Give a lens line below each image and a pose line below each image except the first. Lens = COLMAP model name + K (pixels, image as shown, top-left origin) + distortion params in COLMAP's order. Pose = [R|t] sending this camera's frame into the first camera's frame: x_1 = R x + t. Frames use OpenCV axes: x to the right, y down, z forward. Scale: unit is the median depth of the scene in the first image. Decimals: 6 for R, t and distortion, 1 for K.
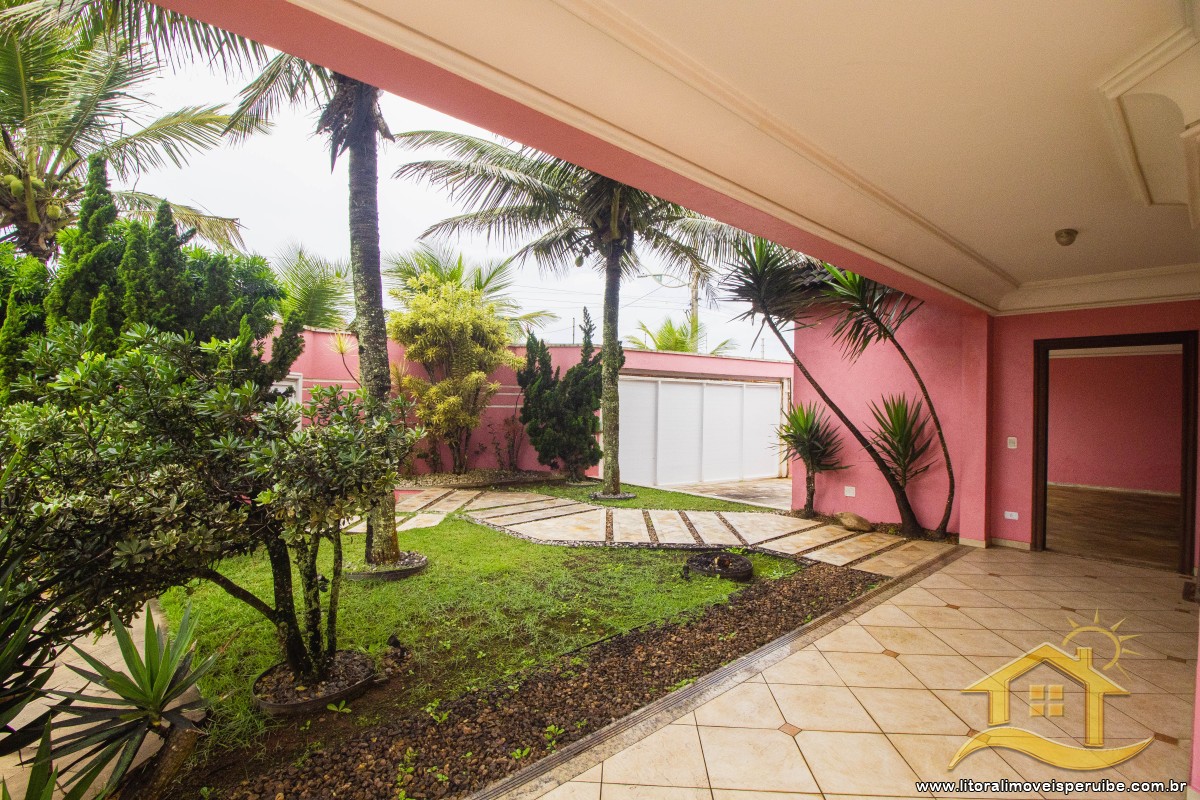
lens RADIAL K [[553.7, 0, 601.3], [0, 553.7, 399.7], [0, 0, 1]] dist [-0.011006, -0.004211]
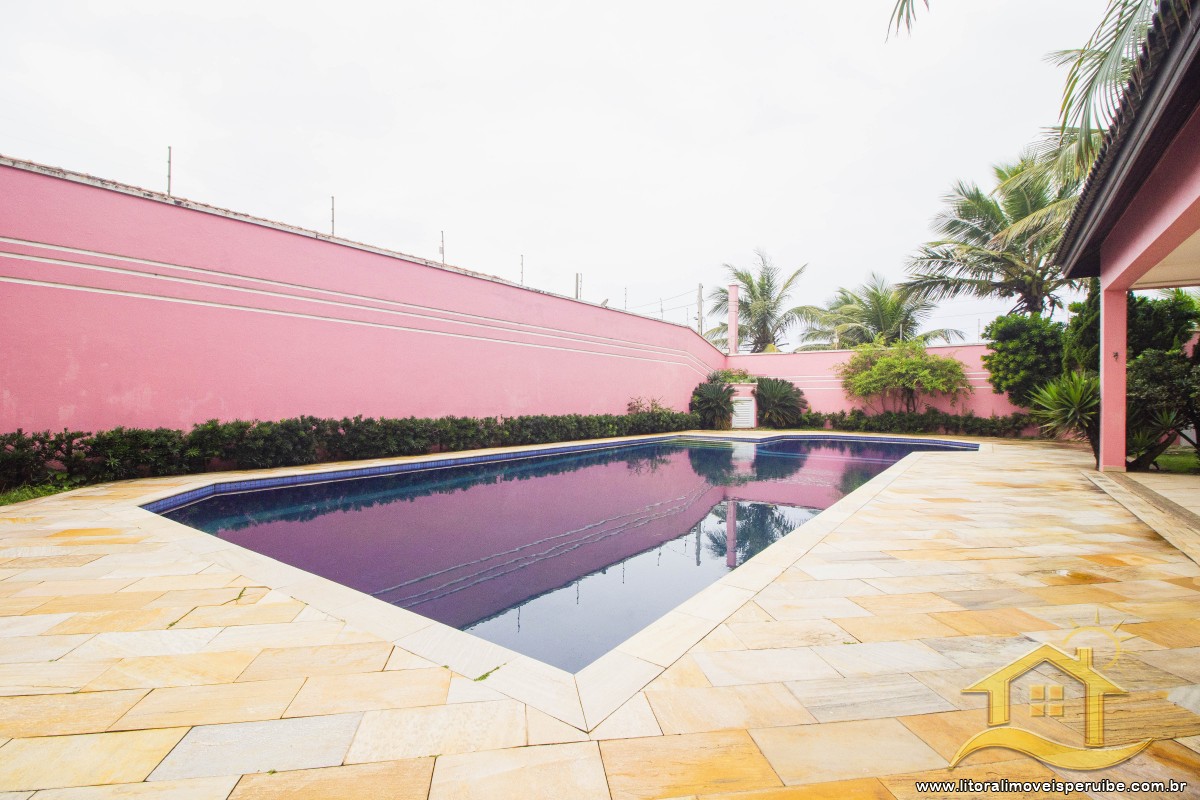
lens RADIAL K [[553.7, 0, 595.2], [0, 553.7, 401.3], [0, 0, 1]] dist [-0.011006, -0.004211]
pose [[0.204313, -0.011723, -0.978835, 0.462722], [0.004934, 0.999928, -0.010946, 0.054607], [0.978893, -0.002593, 0.204356, -0.795819]]
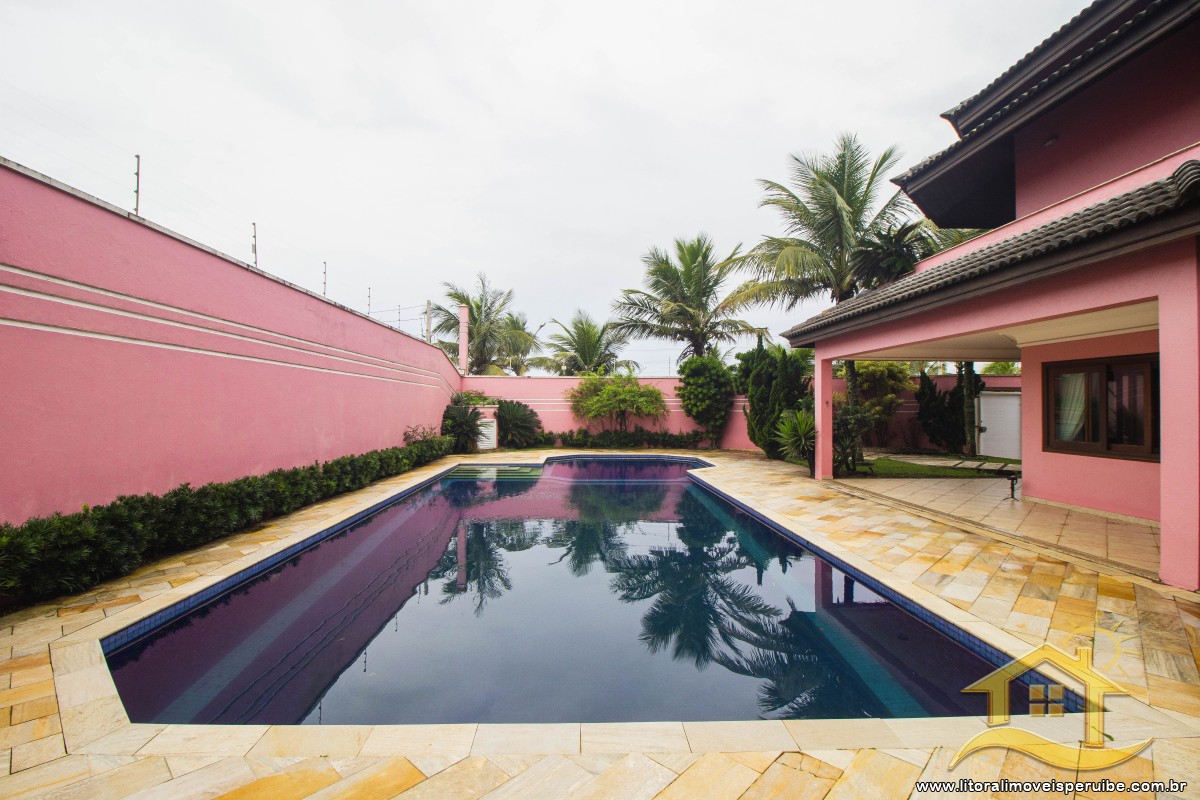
lens RADIAL K [[553.7, 0, 592.5], [0, 553.7, 400.1], [0, 0, 1]] dist [-0.011006, -0.004211]
pose [[0.759077, -0.021261, -0.650654, 0.242705], [0.014561, 0.999771, -0.015681, -0.013074], [0.650838, 0.002428, 0.759212, -1.164340]]
